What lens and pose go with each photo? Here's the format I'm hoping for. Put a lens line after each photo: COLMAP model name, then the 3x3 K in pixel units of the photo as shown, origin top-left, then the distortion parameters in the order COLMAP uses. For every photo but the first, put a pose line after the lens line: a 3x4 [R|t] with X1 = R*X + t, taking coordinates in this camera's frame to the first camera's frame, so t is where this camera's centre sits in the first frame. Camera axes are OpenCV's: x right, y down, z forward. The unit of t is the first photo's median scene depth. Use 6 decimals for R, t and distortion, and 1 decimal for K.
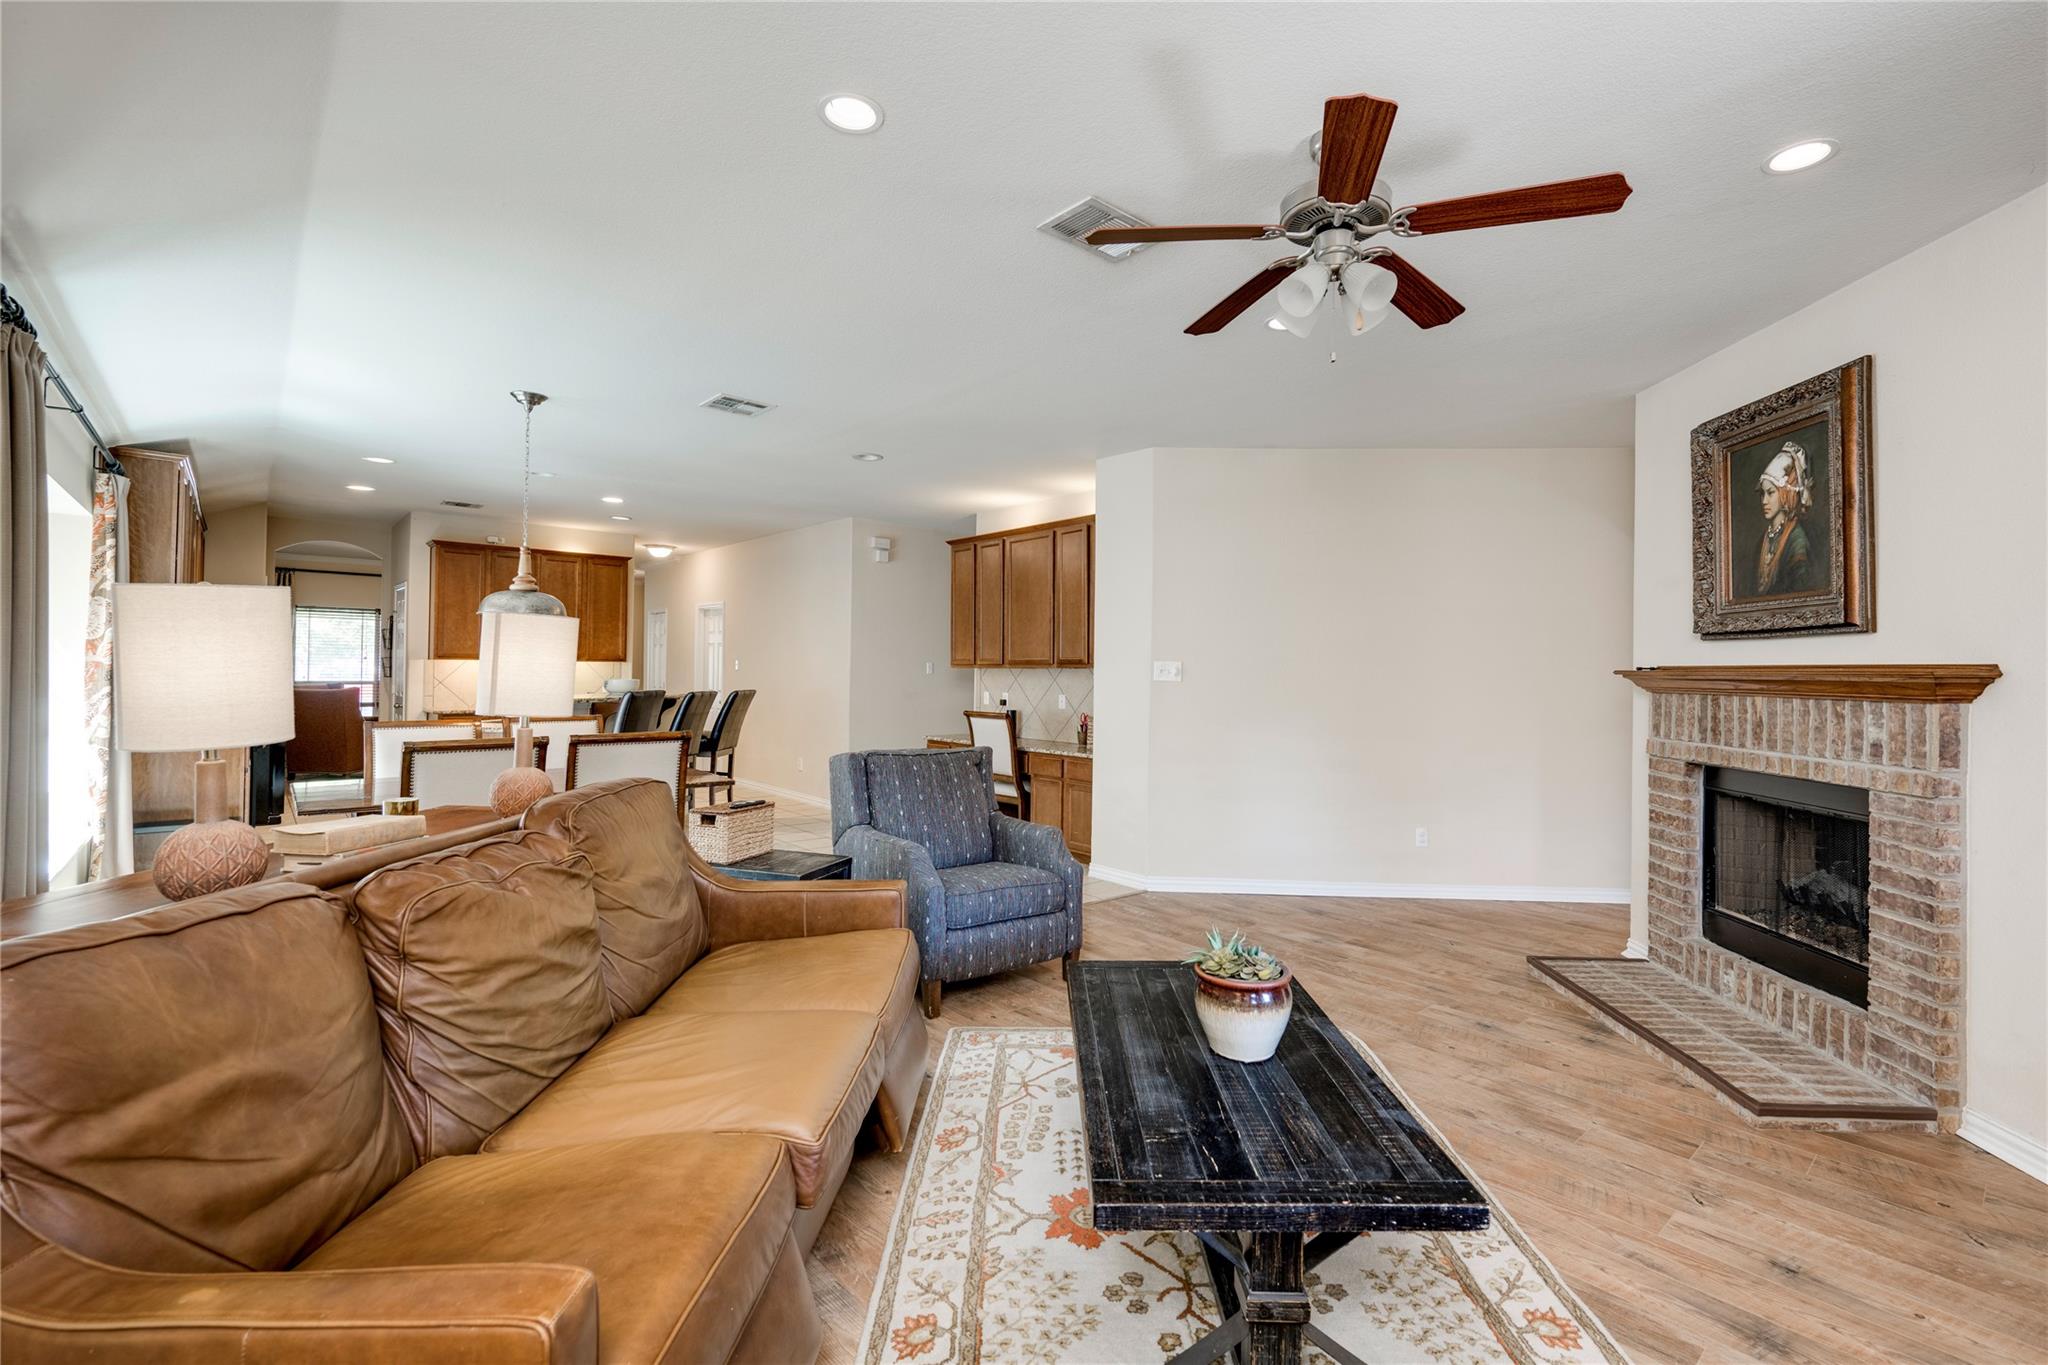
lens RADIAL K [[905.2, 0, 1058.5], [0, 905.2, 661.6], [0, 0, 1]] dist [0.001034, -0.000137]
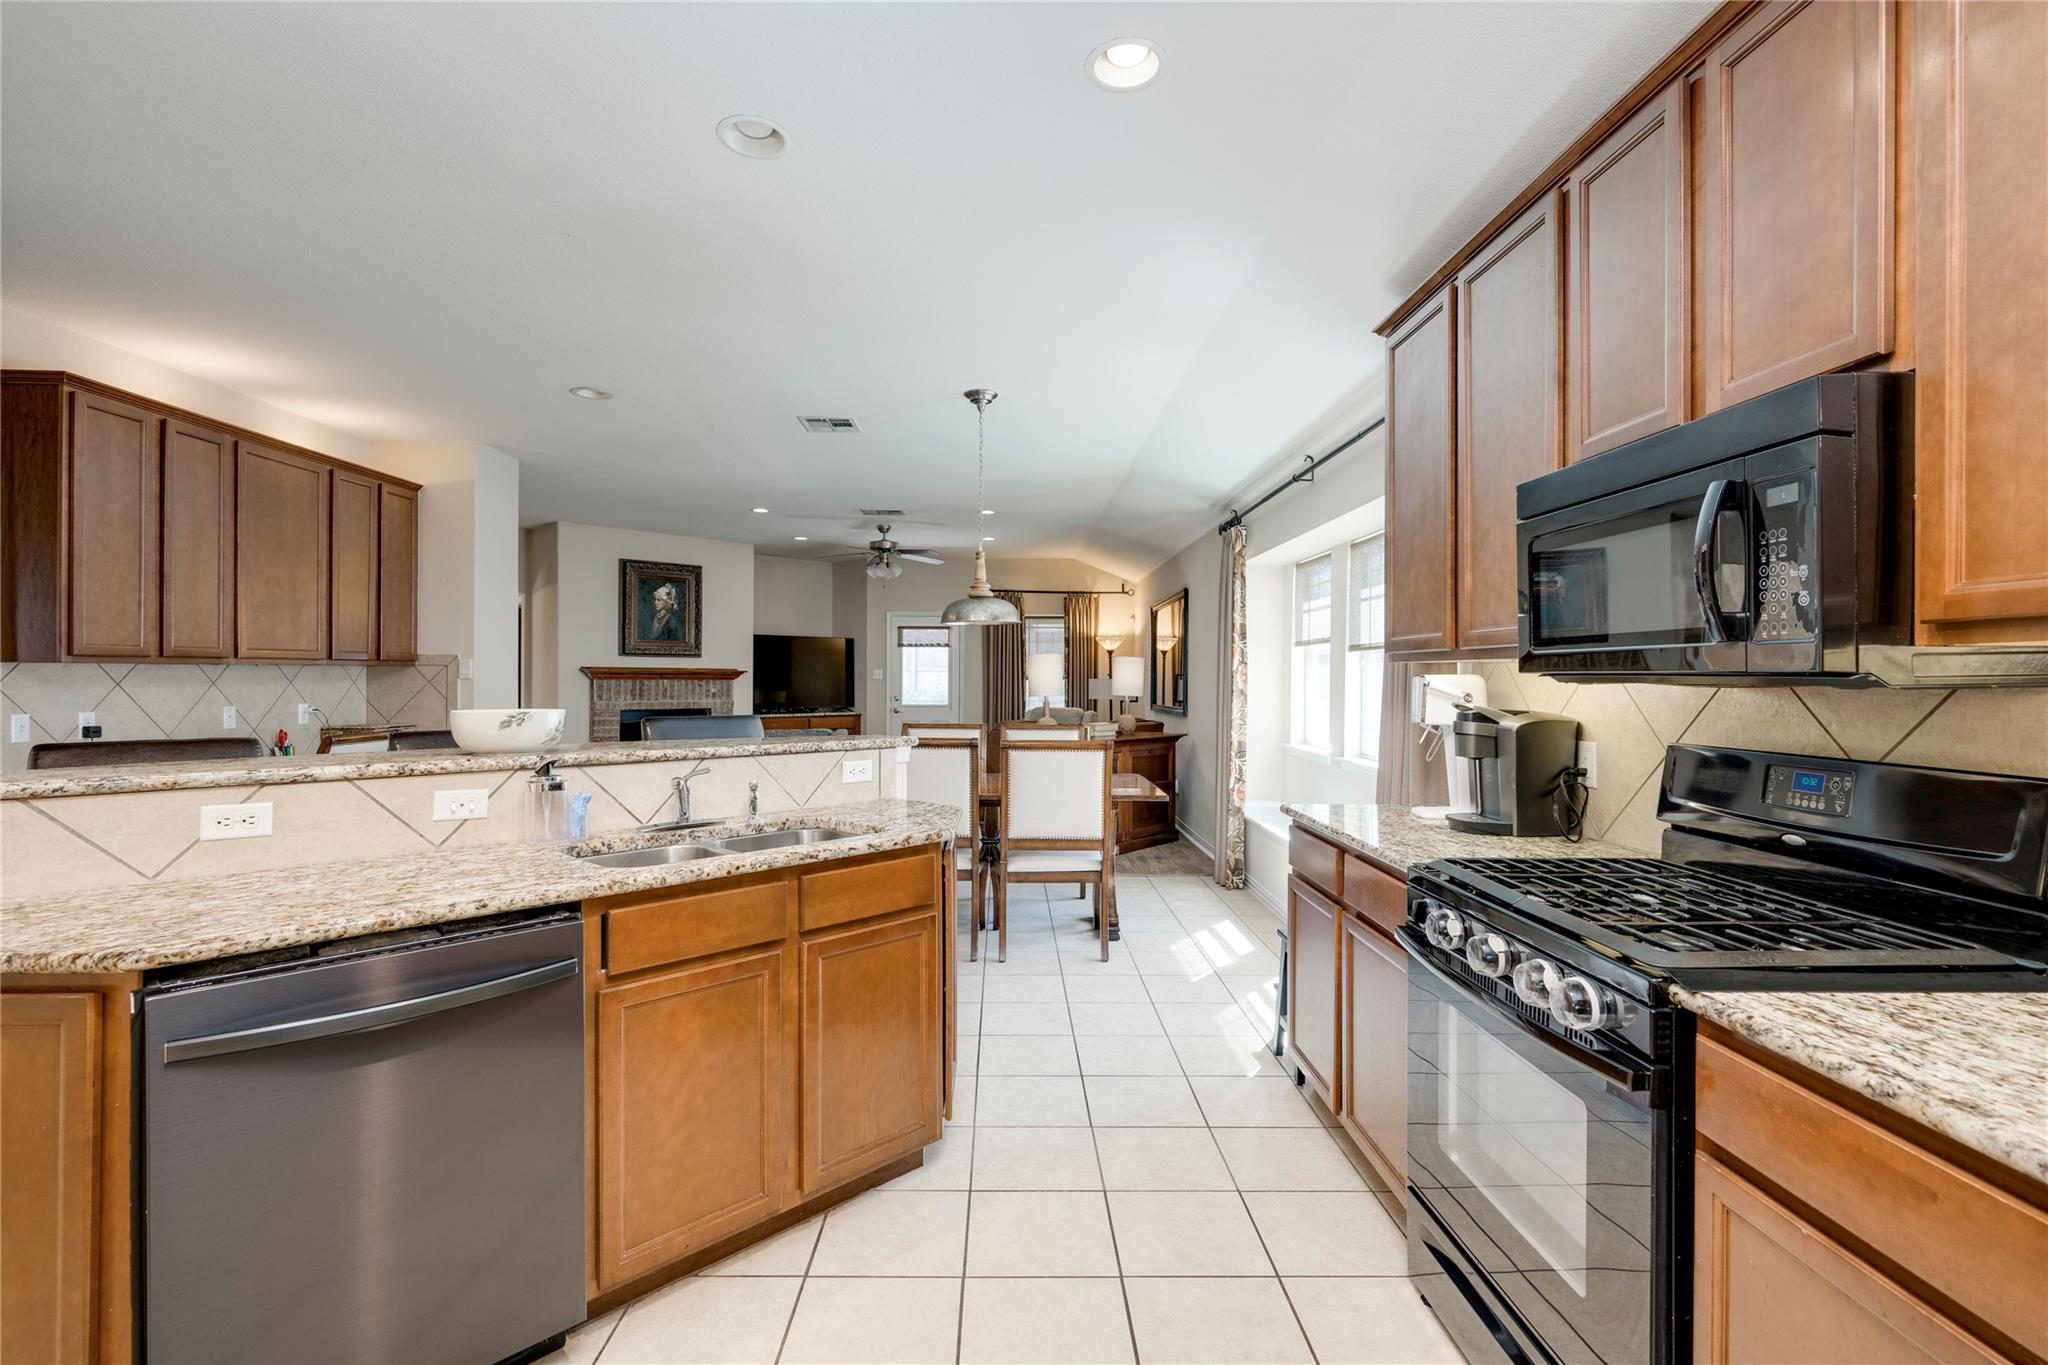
lens RADIAL K [[925.9, 0, 1015.3], [0, 925.9, 679.7], [0, 0, 1]] dist [0.000307, -0.000018]
pose [[-0.750720, -0.019111, 0.660344, -1.628884], [-0.022884, 0.999734, 0.002917, 0.007603], [-0.660224, -0.012921, -0.750957, 2.197863]]
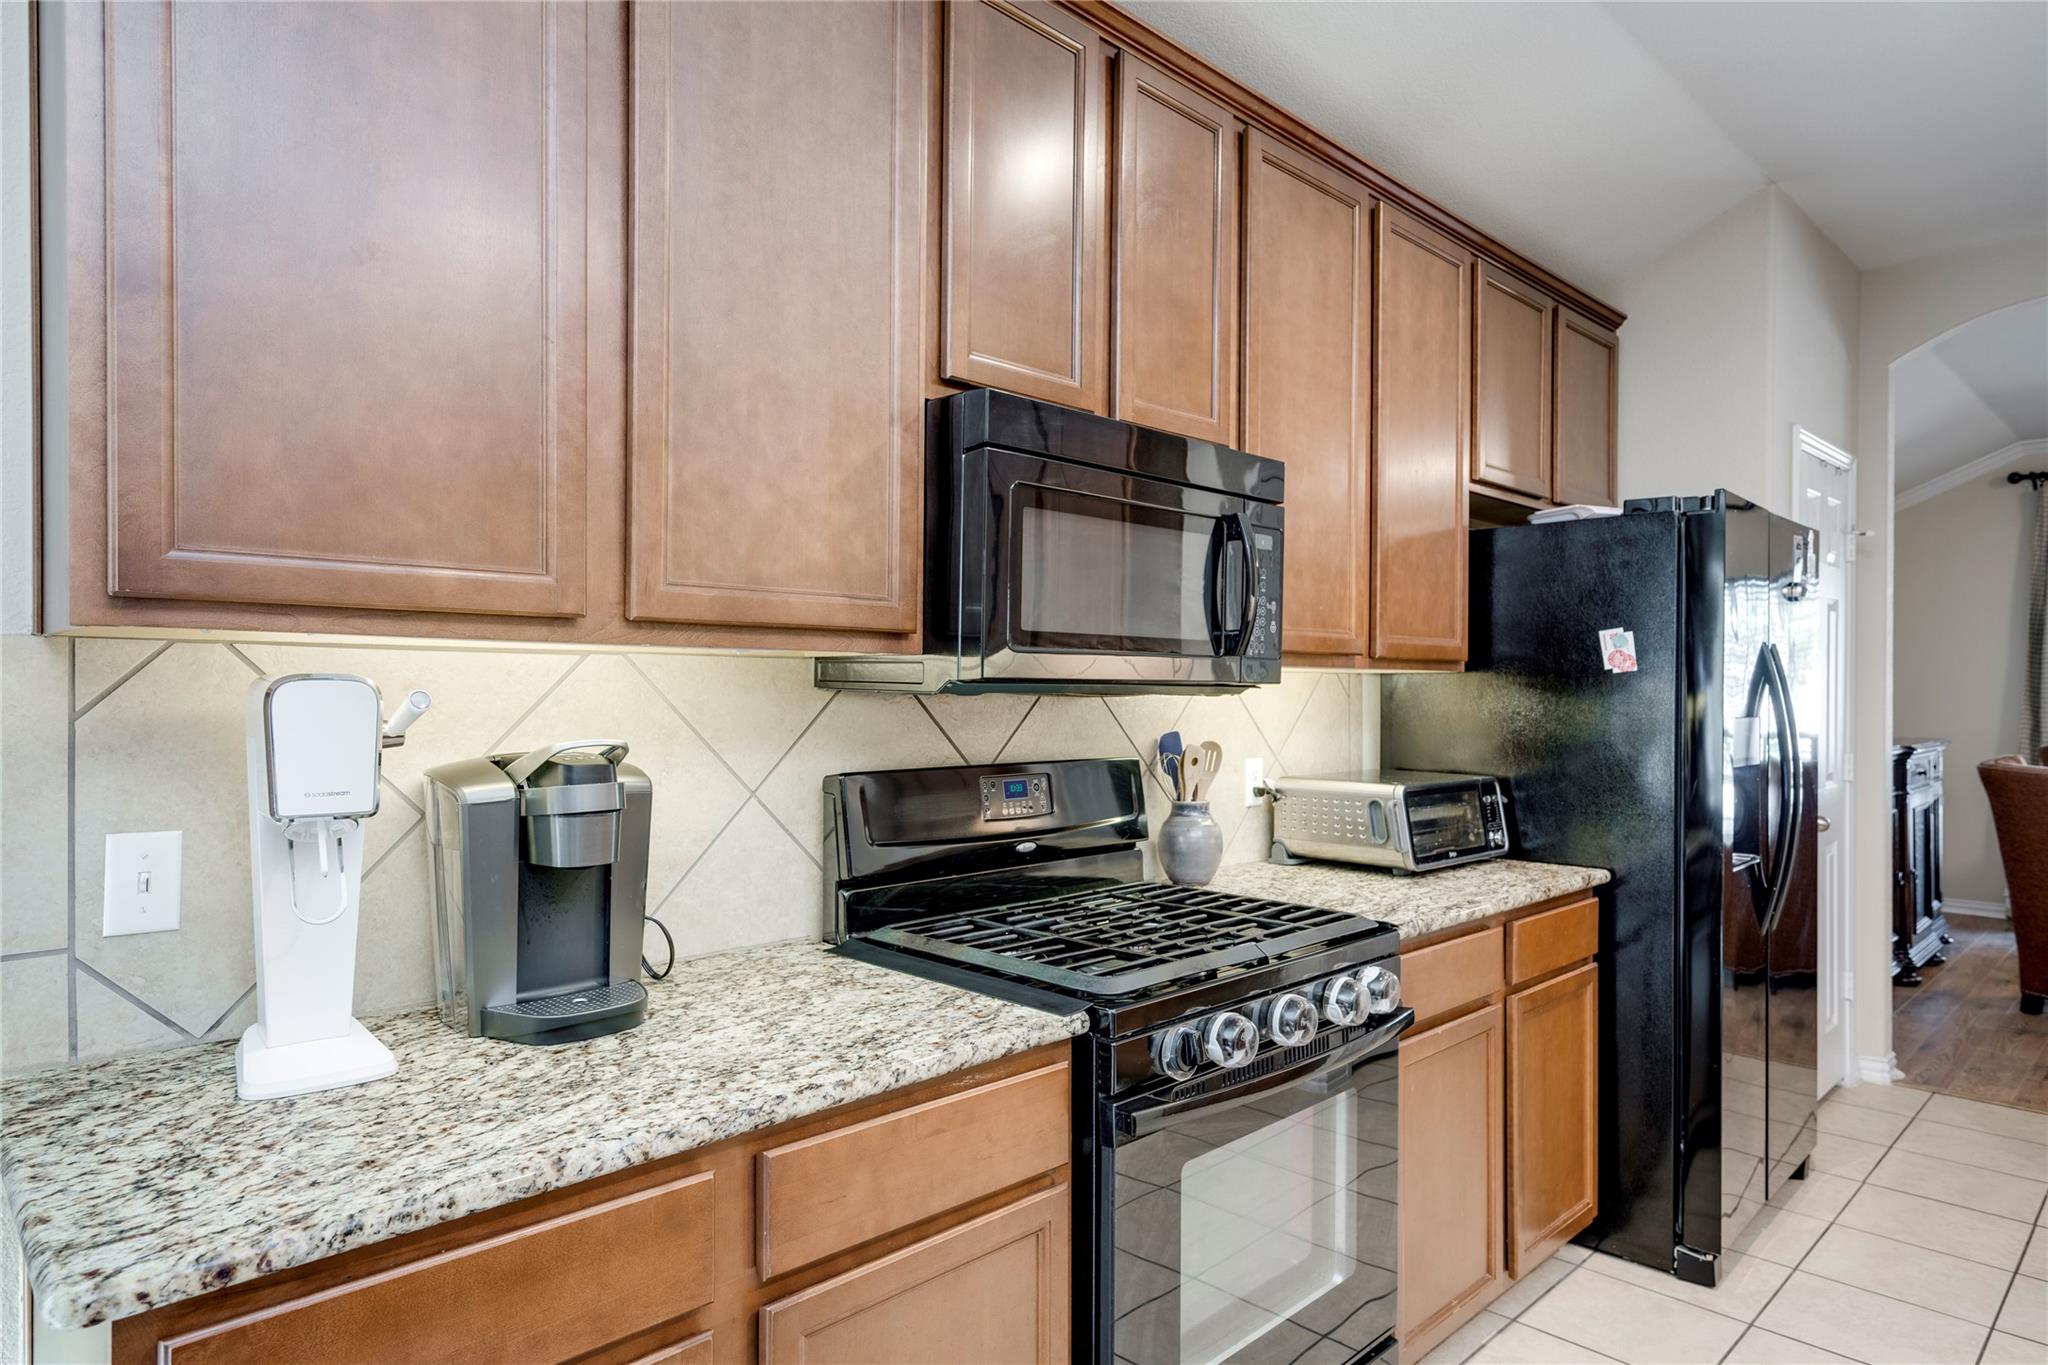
lens RADIAL K [[1209.3, 0, 1024.0], [0, 1209.3, 682.5], [0, 0, 1]] dist [0.017574, 0.000805]
pose [[0.047011, -0.016803, -0.998753, -1.022382], [0.005357, 0.999848, -0.016570, 0.007393], [0.998880, -0.004571, 0.047094, 1.579548]]
